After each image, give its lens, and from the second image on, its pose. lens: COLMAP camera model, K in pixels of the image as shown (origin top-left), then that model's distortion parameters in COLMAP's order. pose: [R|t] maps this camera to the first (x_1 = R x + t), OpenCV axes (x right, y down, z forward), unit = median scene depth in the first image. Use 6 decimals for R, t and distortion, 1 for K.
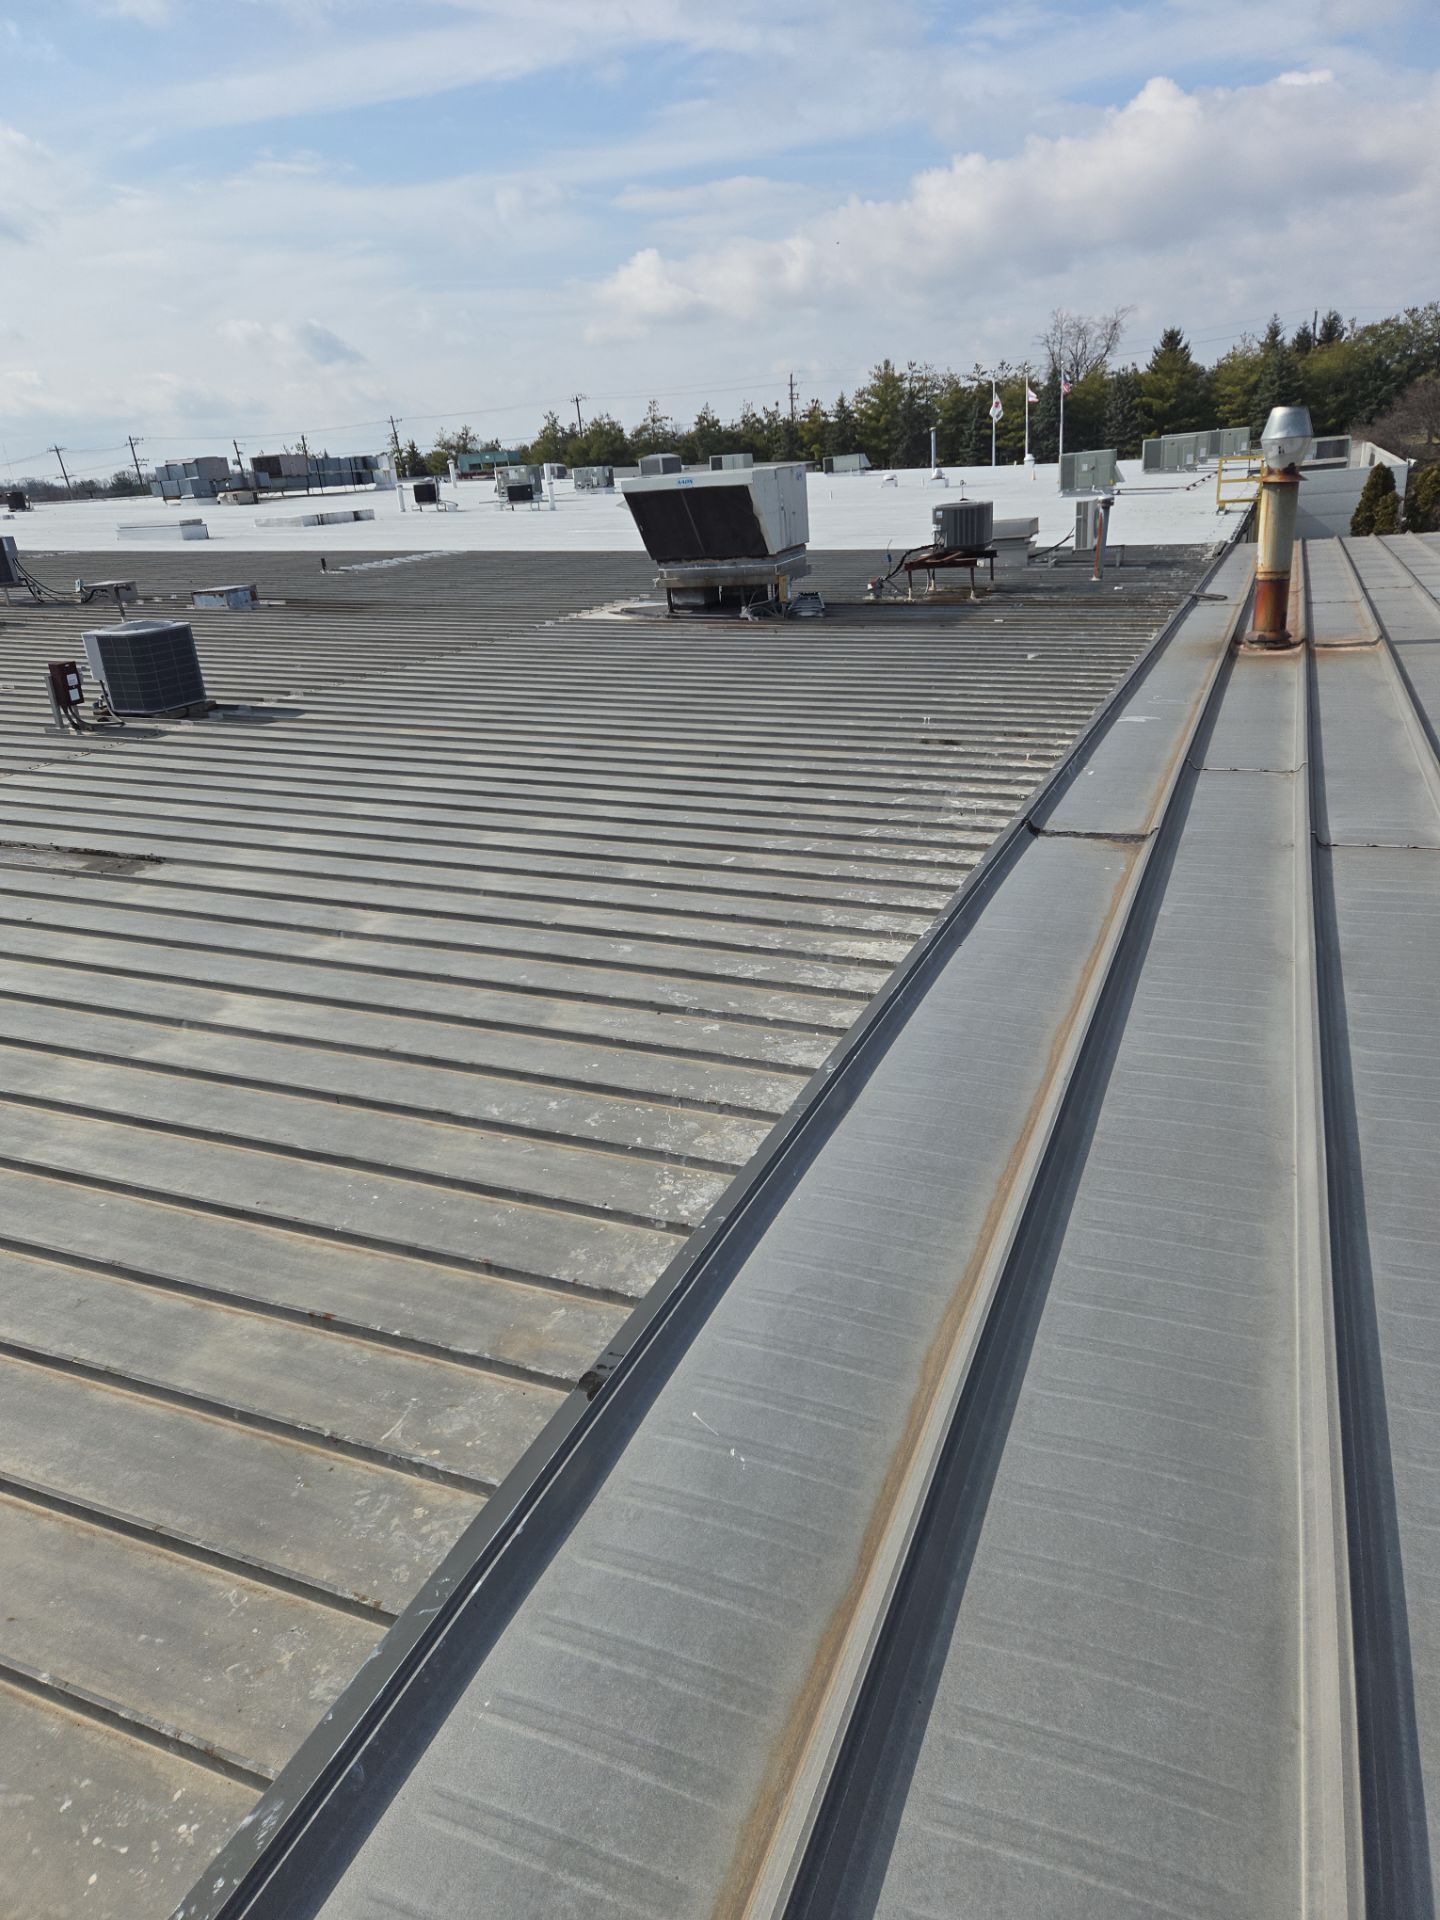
lens RADIAL K [[1276.6, 0, 721.1], [0, 1276.6, 949.9], [0, 0, 1]] dist [0.069288, -0.060716]
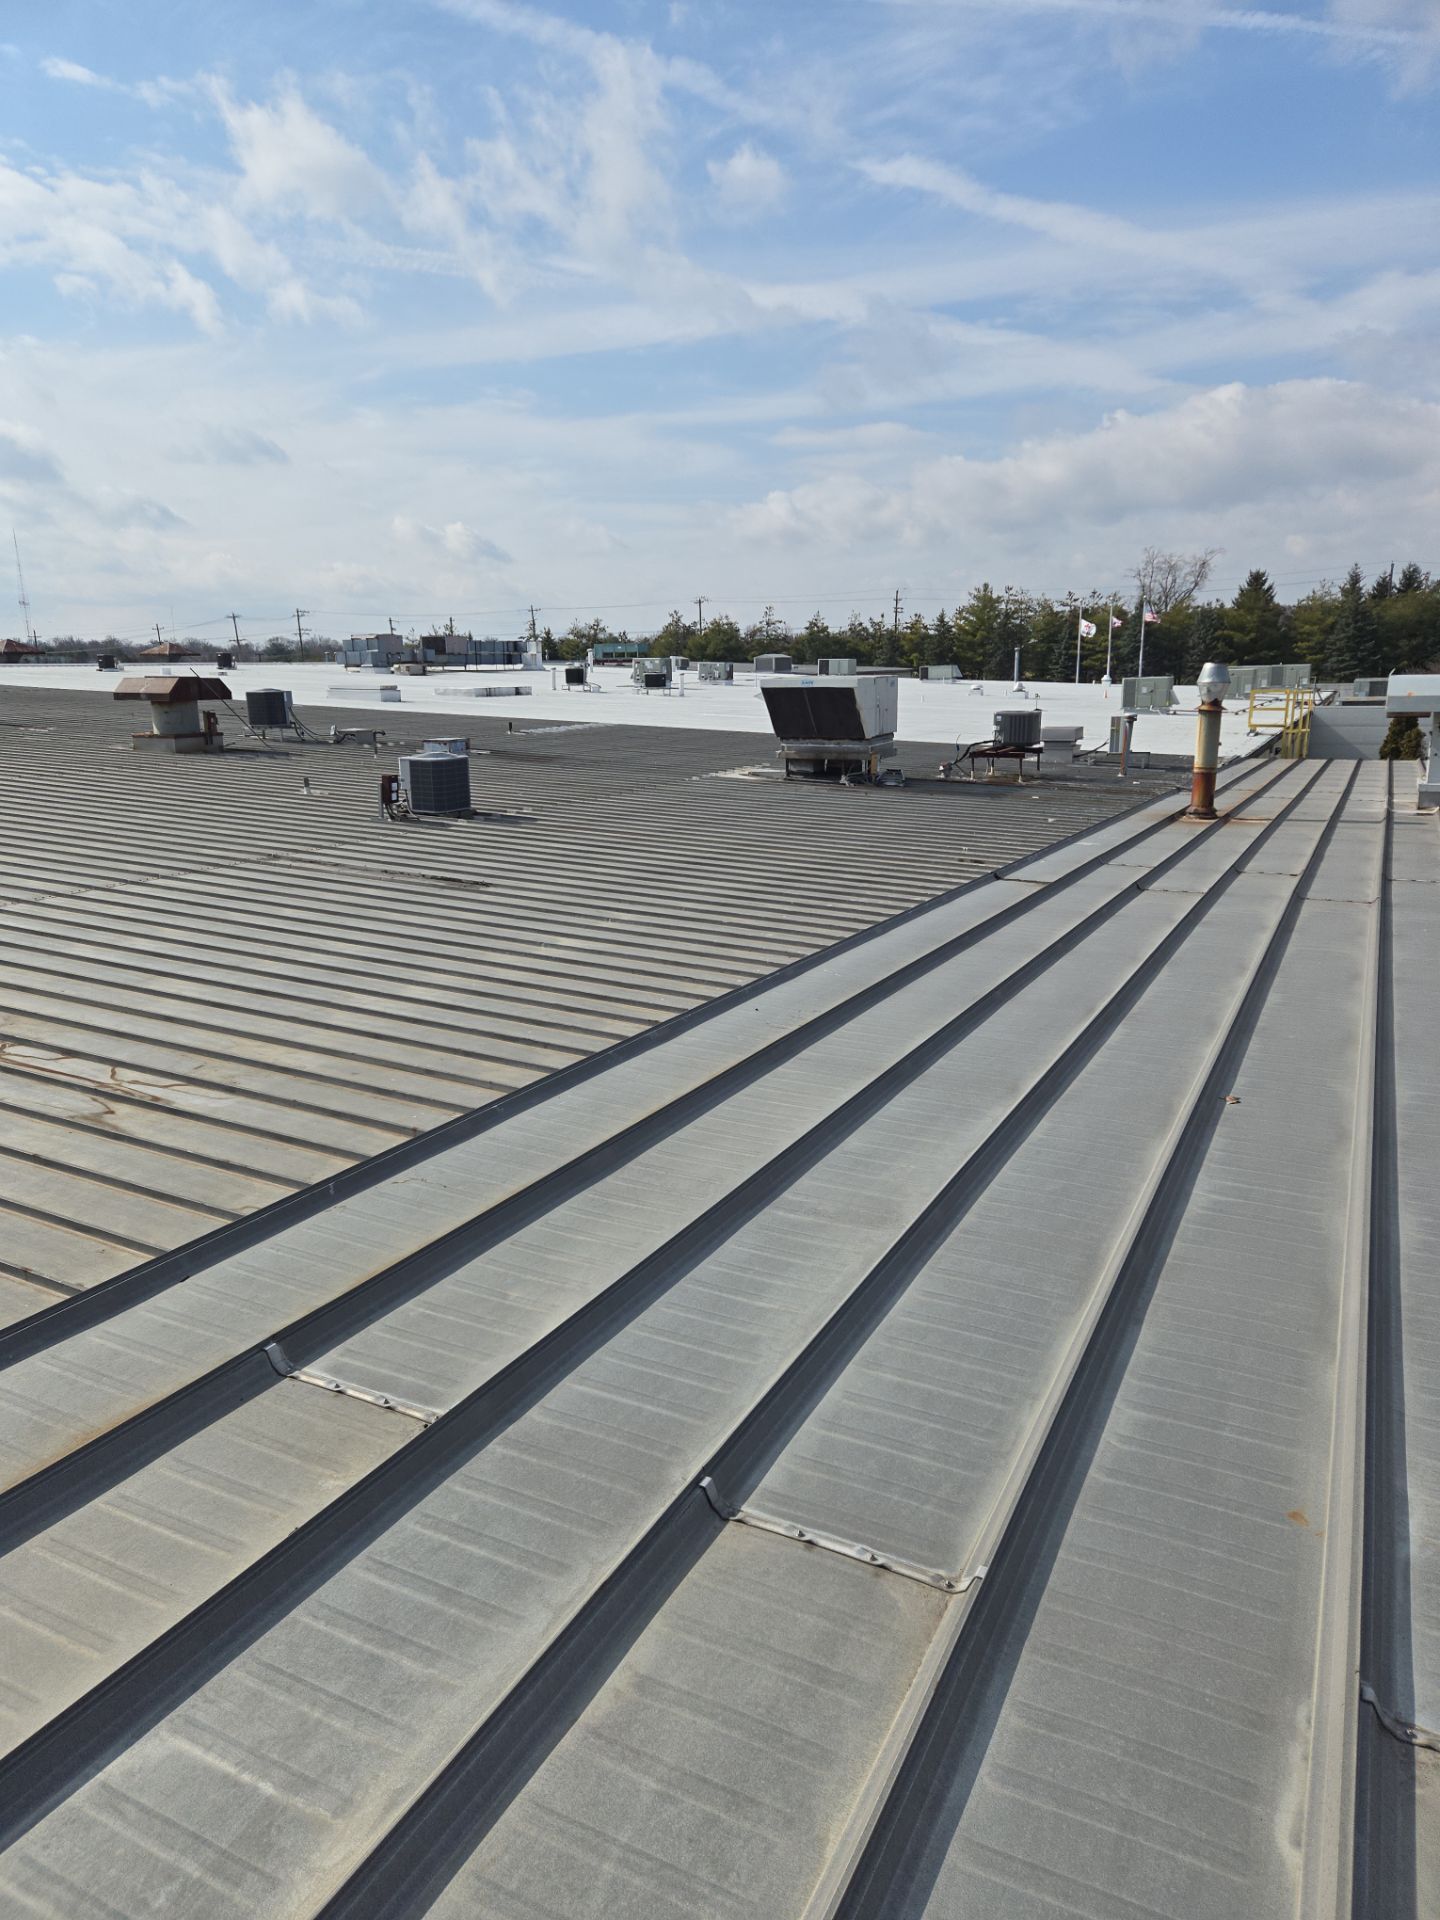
lens RADIAL K [[1269.6, 0, 718.8], [0, 1269.6, 948.9], [0, 0, 1]] dist [0.078408, -0.066005]
pose [[0.994847, 0.077079, -0.065864, -0.003371], [-0.085426, 0.987144, -0.135090, 0.033101], [0.054605, 0.140021, 0.988642, -0.094990]]
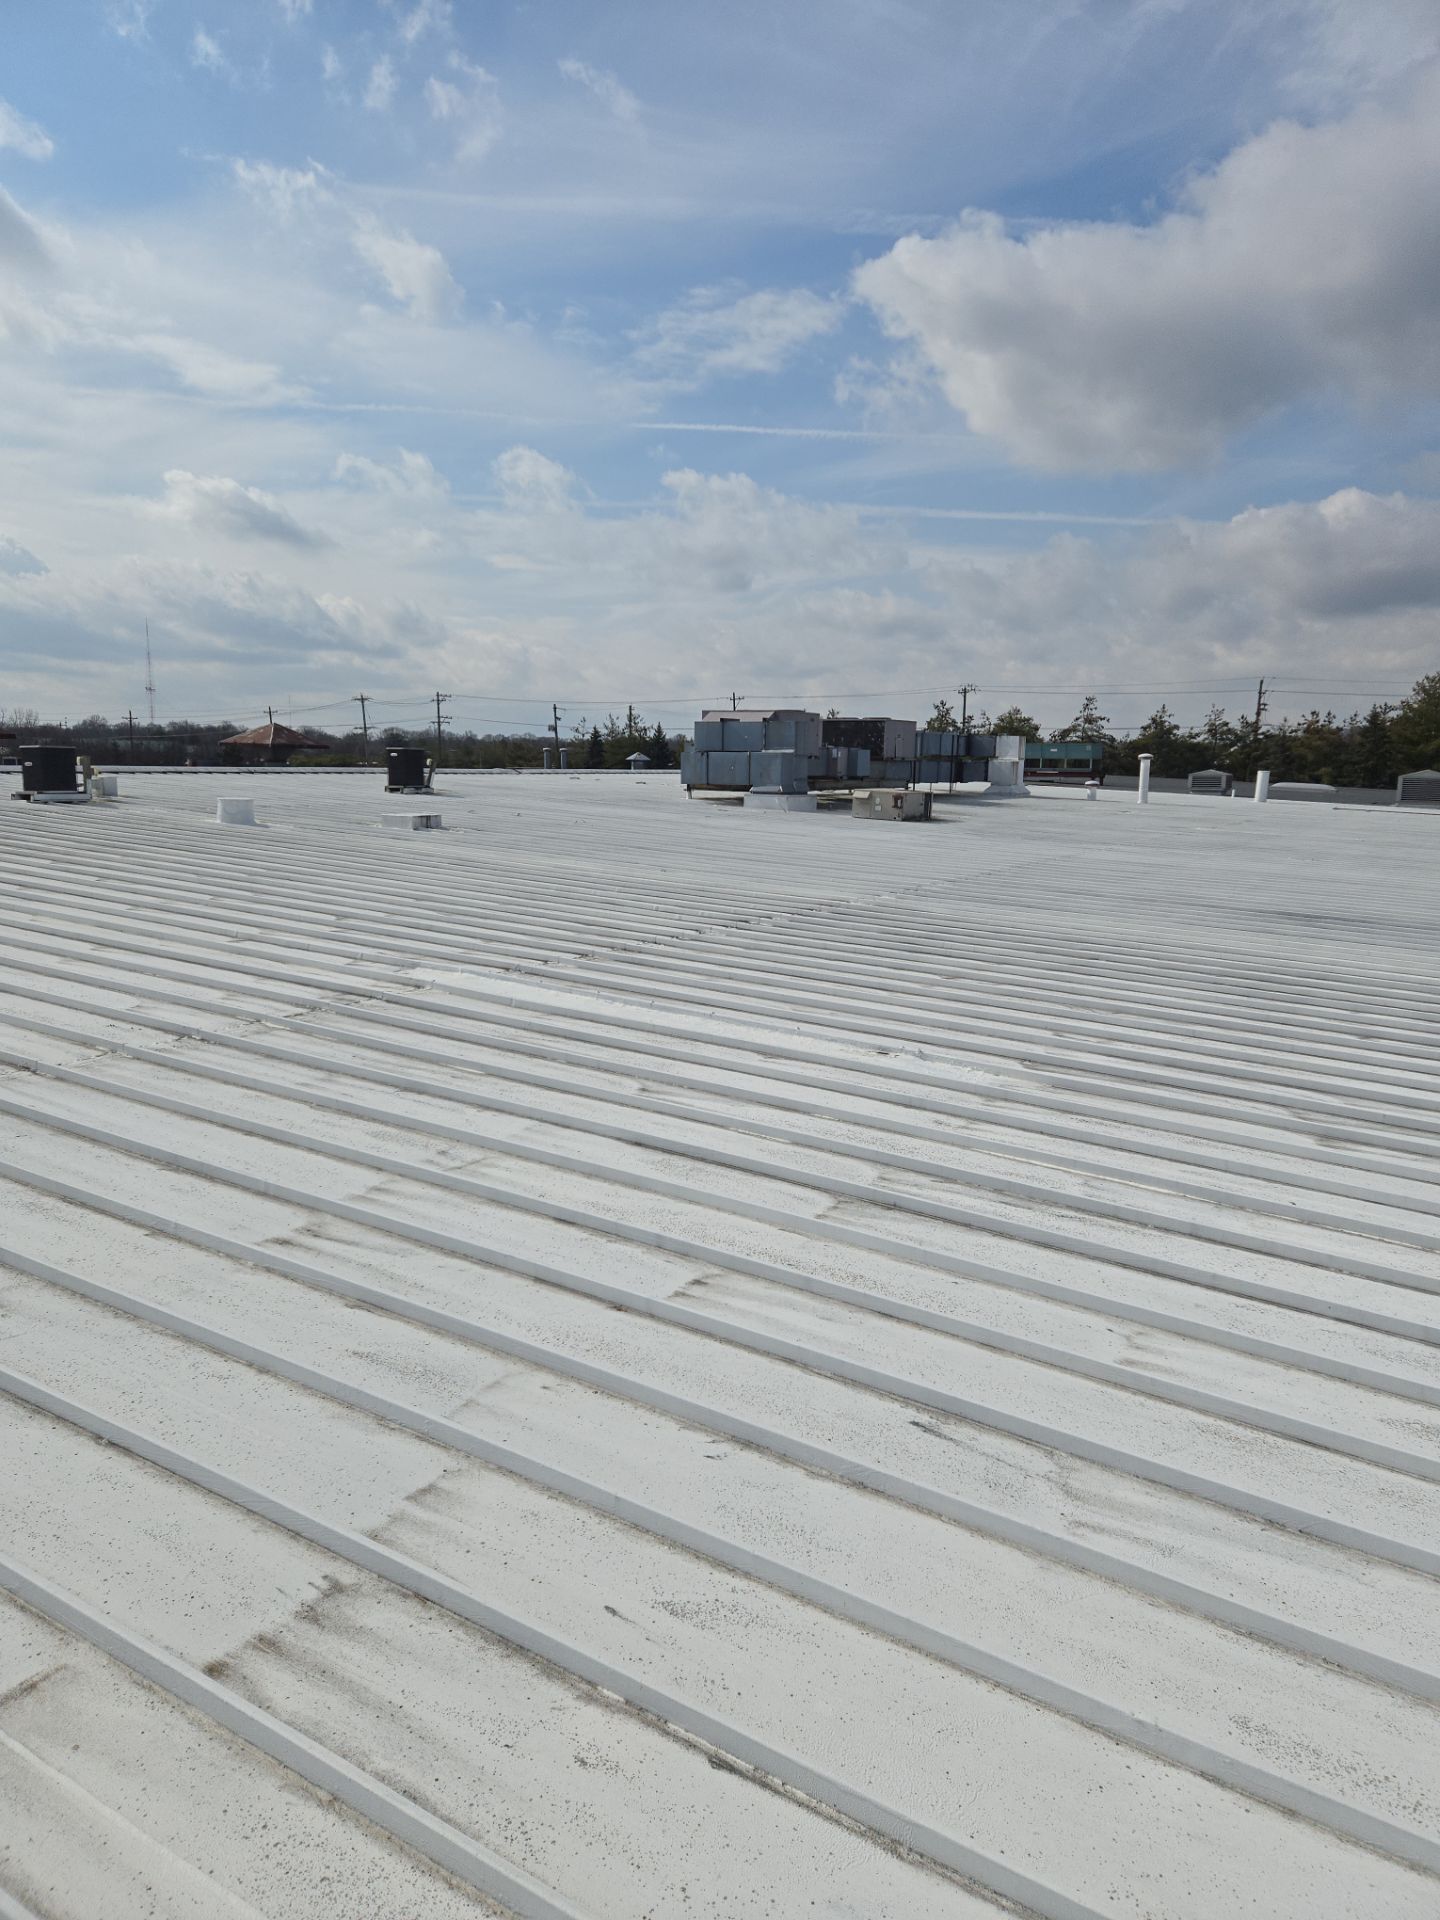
lens RADIAL K [[1260.4, 0, 720.0], [0, 1260.4, 960.0], [0, 0, 1]] dist [0.062745, -0.046227]
pose [[0.984543, 0.111539, -0.135034, -0.421198], [-0.136401, 0.971930, -0.191693, -0.242574], [0.109863, 0.207149, 0.972121, 0.687558]]
